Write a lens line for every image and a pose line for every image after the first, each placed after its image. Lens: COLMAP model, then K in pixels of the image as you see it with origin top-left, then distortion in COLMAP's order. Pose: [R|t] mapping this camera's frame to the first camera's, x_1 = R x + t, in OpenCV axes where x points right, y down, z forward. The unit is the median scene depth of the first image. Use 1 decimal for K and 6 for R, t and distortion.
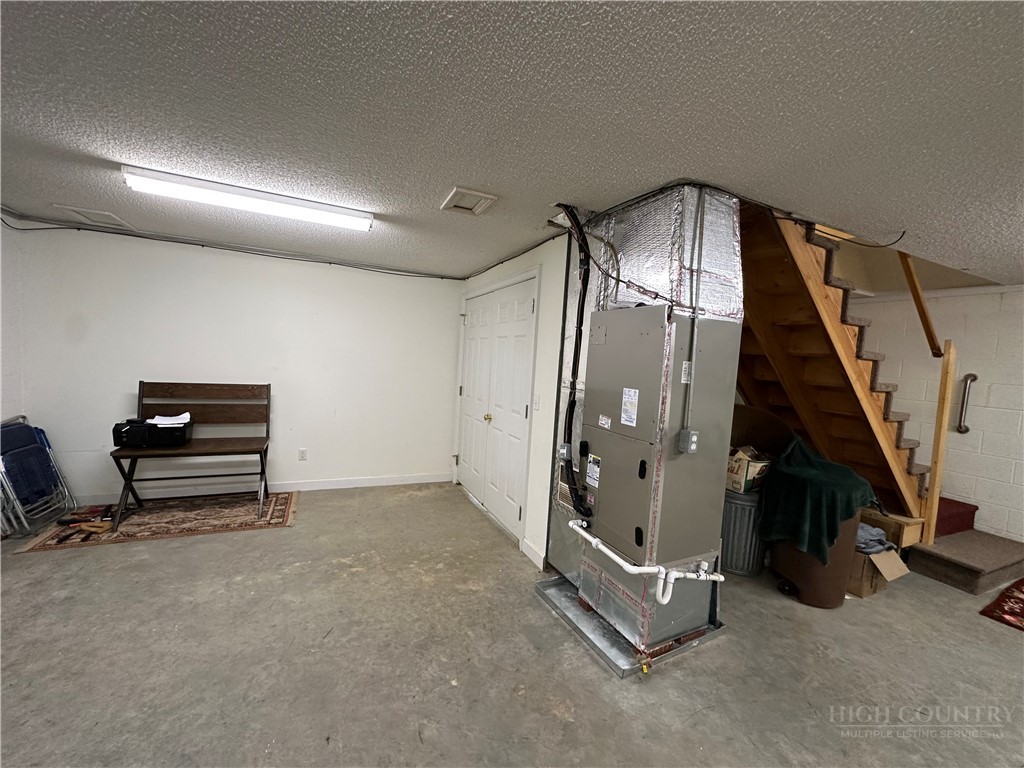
lens RADIAL K [[407.9, 0, 509.6], [0, 407.9, 383.8], [0, 0, 1]] dist [-0.005259, 0.001307]
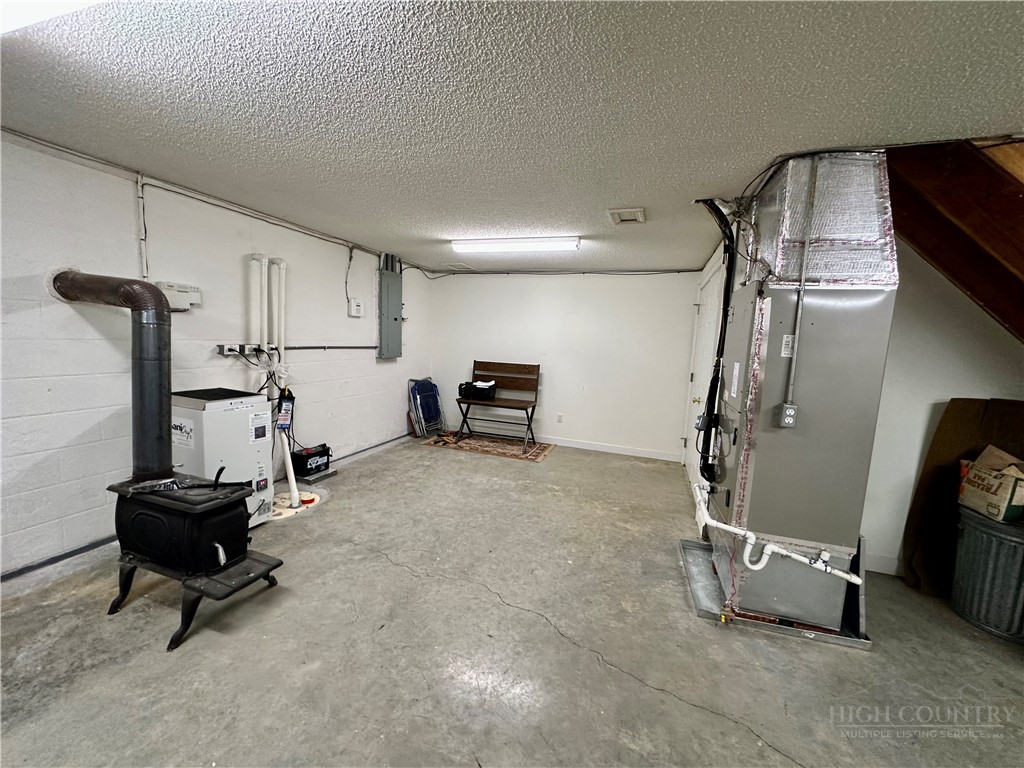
lens RADIAL K [[407.9, 0, 512.7], [0, 407.9, 383.0], [0, 0, 1]] dist [-0.005259, 0.001307]
pose [[0.725067, 0.051435, -0.686755, 0.413274], [-0.049757, 0.998513, 0.022252, 0.048253], [0.686879, 0.018037, 0.726548, -0.122981]]
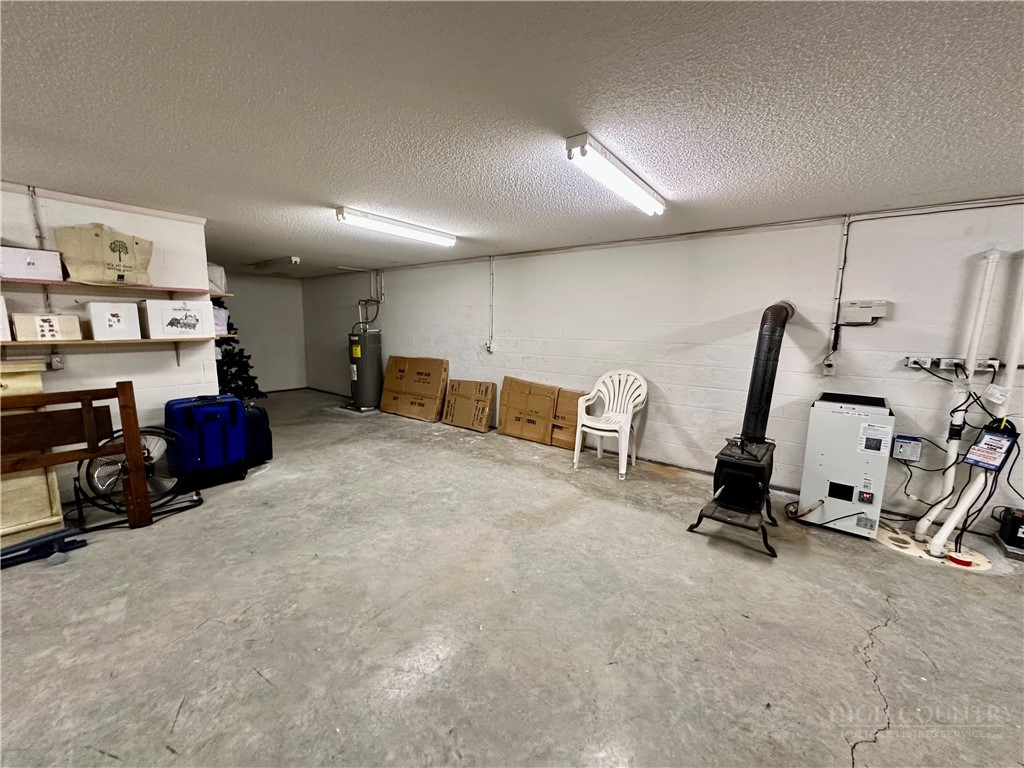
lens RADIAL K [[407.9, 0, 508.8], [0, 407.9, 384.9], [0, 0, 1]] dist [-0.005259, 0.001307]
pose [[-0.885307, -0.006316, -0.464964, 0.510177], [-0.098995, 0.979546, 0.175184, -0.000455], [0.454348, 0.201121, -0.867824, 0.576574]]
